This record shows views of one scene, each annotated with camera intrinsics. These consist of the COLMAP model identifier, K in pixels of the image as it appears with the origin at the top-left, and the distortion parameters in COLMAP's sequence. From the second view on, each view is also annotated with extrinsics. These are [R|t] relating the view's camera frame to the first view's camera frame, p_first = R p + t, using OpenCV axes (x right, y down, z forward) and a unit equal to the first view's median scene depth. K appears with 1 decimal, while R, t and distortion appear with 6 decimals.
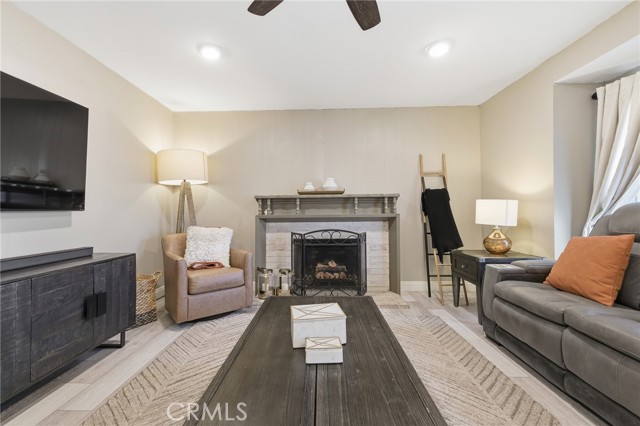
lens RADIAL K [[269.6, 0, 324.9], [0, 269.6, 208.4], [0, 0, 1]] dist [-0.000046, 0.000034]
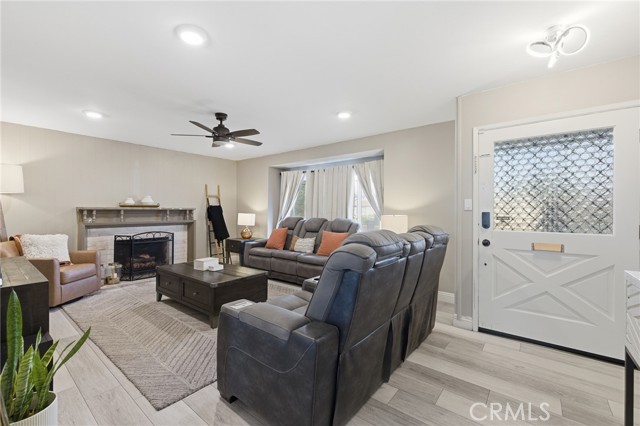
lens RADIAL K [[269.6, 0, 320.7], [0, 269.6, 212.1], [0, 0, 1]] dist [-0.000046, 0.000034]
pose [[0.597483, 0.007722, 0.801845, -0.601570], [-0.020816, 0.999766, 0.005883, -0.055924], [-0.801612, -0.020207, 0.597504, -0.616954]]
